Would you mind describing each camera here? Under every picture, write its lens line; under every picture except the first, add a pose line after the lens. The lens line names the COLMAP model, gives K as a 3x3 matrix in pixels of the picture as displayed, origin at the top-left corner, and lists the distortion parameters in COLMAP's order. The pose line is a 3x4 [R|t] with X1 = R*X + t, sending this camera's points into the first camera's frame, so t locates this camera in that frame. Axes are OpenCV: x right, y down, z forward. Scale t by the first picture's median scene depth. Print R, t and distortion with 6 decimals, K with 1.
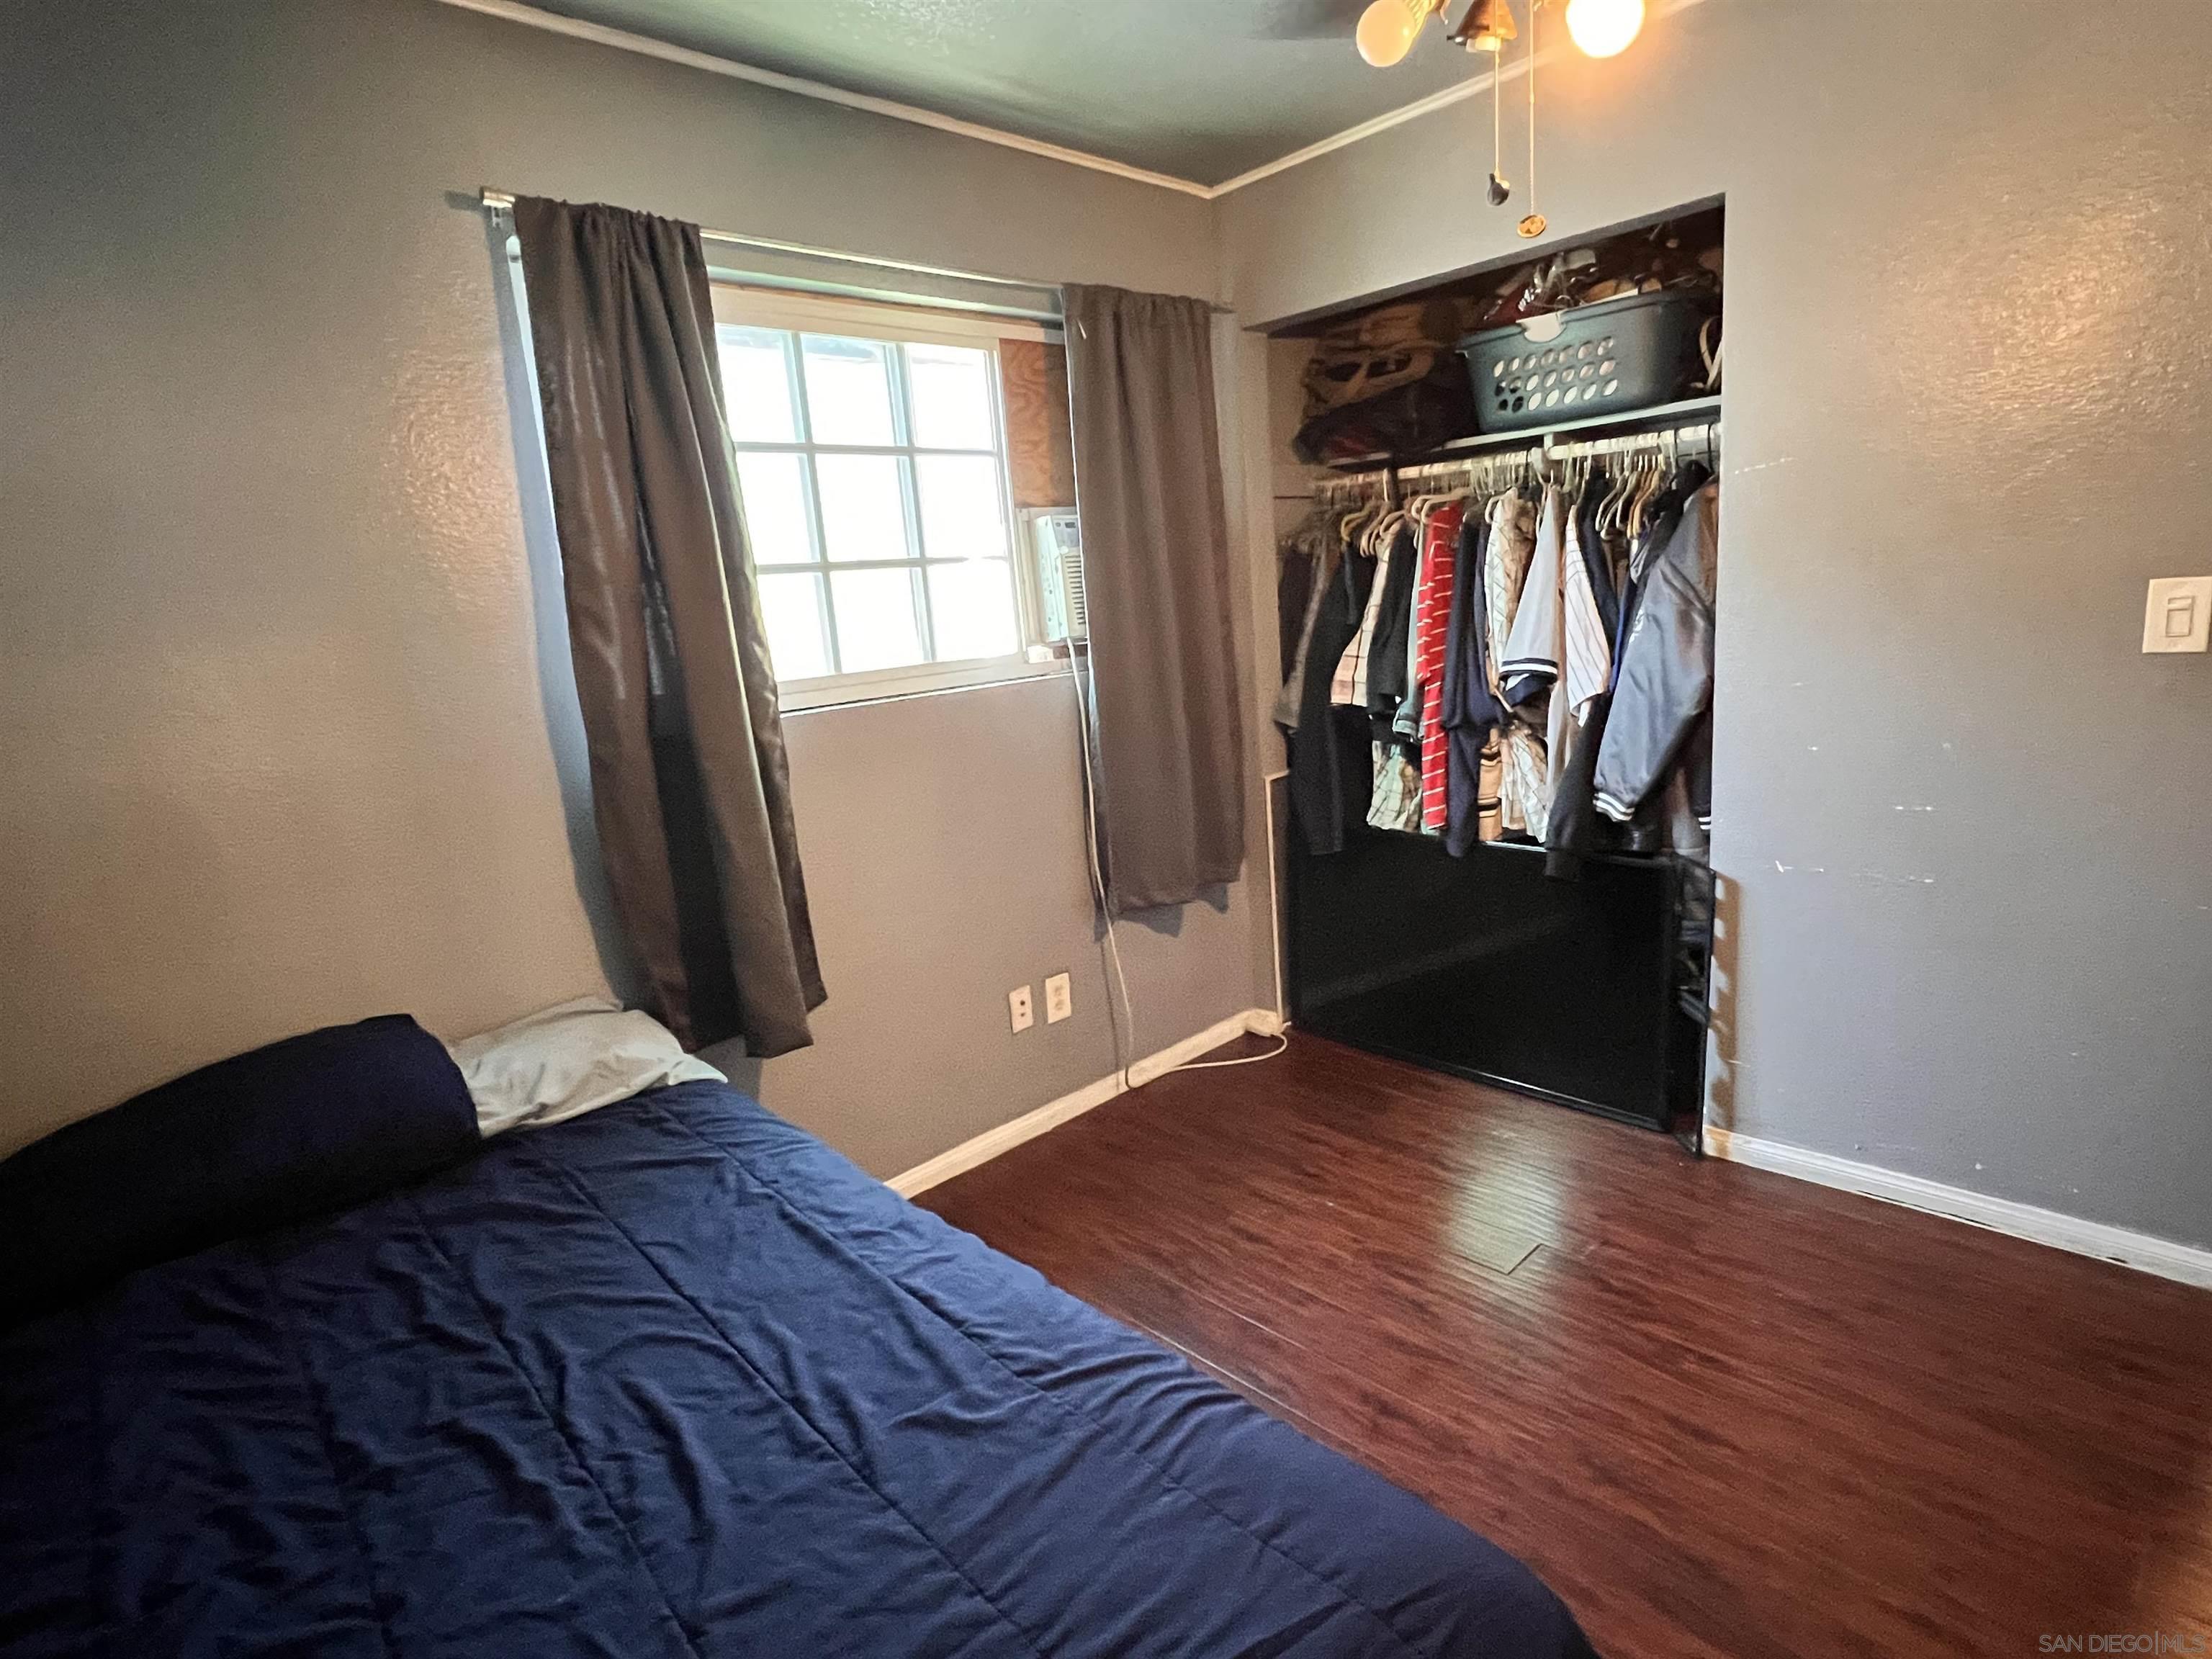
lens RADIAL K [[1124.0, 0, 1107.2], [0, 1124.0, 833.8], [0, 0, 1]] dist [-0.004042, -0.000120]
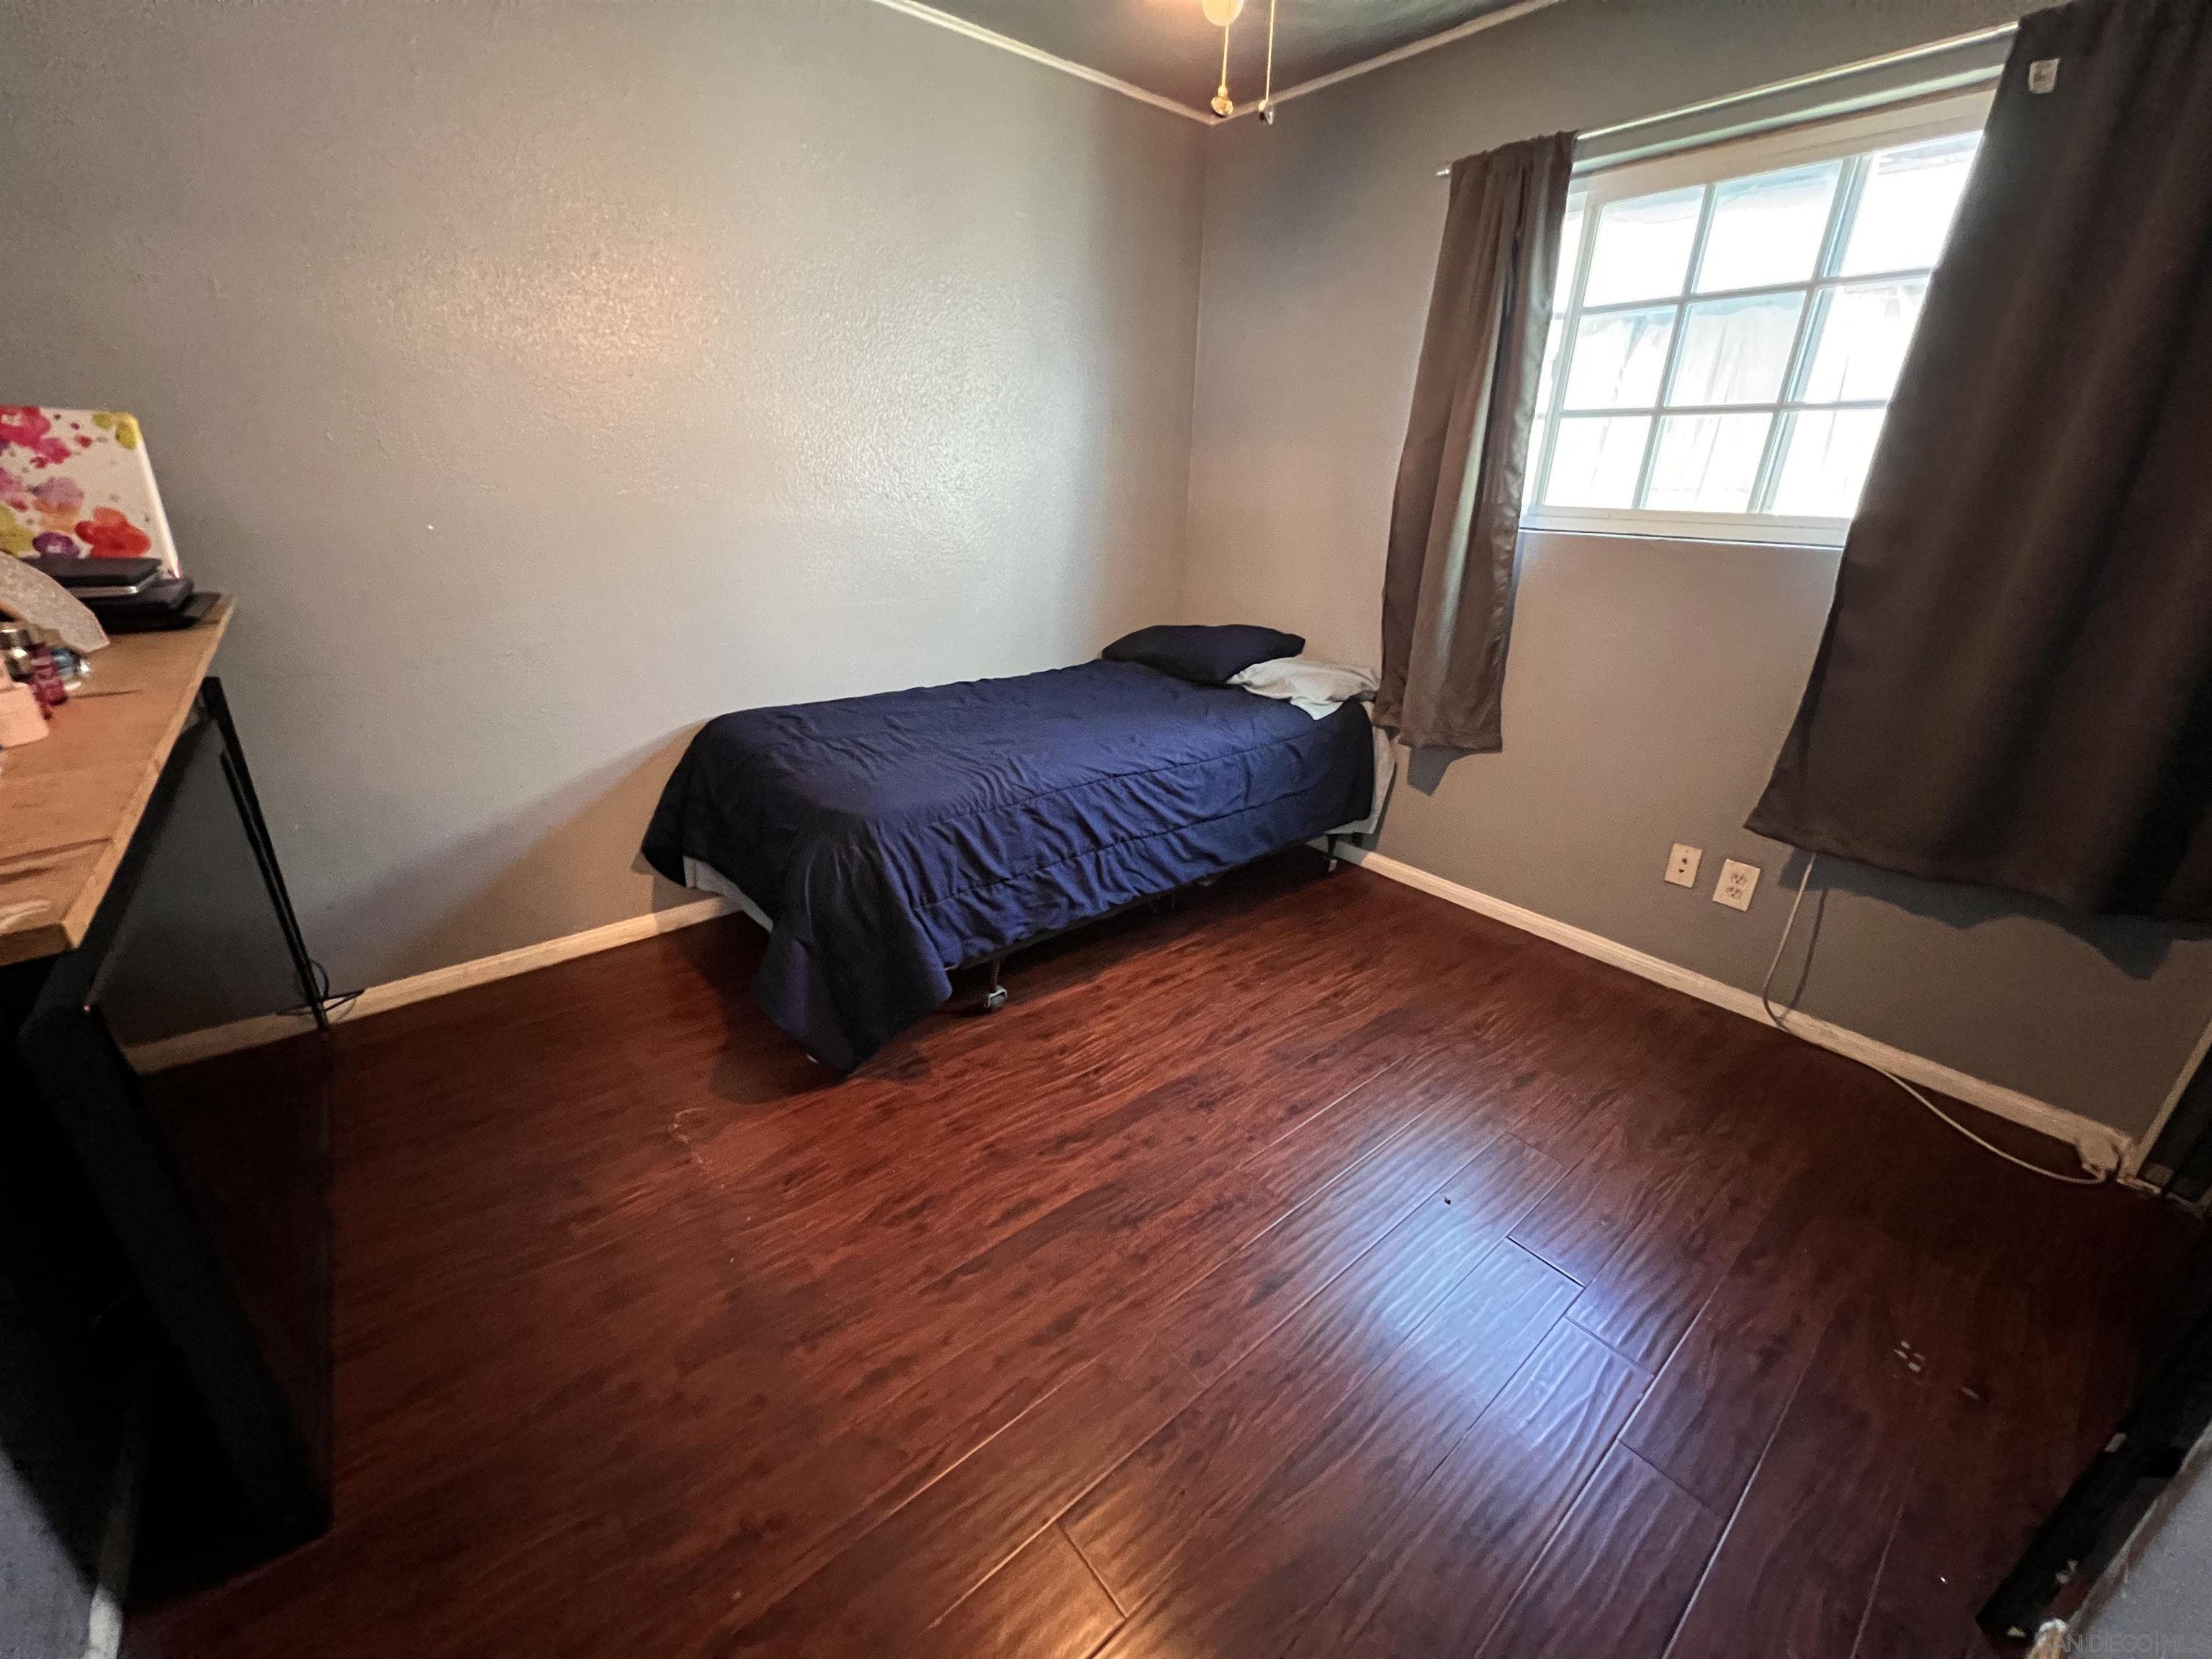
lens RADIAL K [[889.6, 0, 1104.9], [0, 889.6, 820.4], [0, 0, 1]] dist [0.001145, -0.000028]
pose [[-0.066629, 0.450927, -0.890071, 0.685832], [-0.213326, 0.864988, 0.454189, -0.144590], [0.974707, 0.220137, 0.038561, 0.431061]]
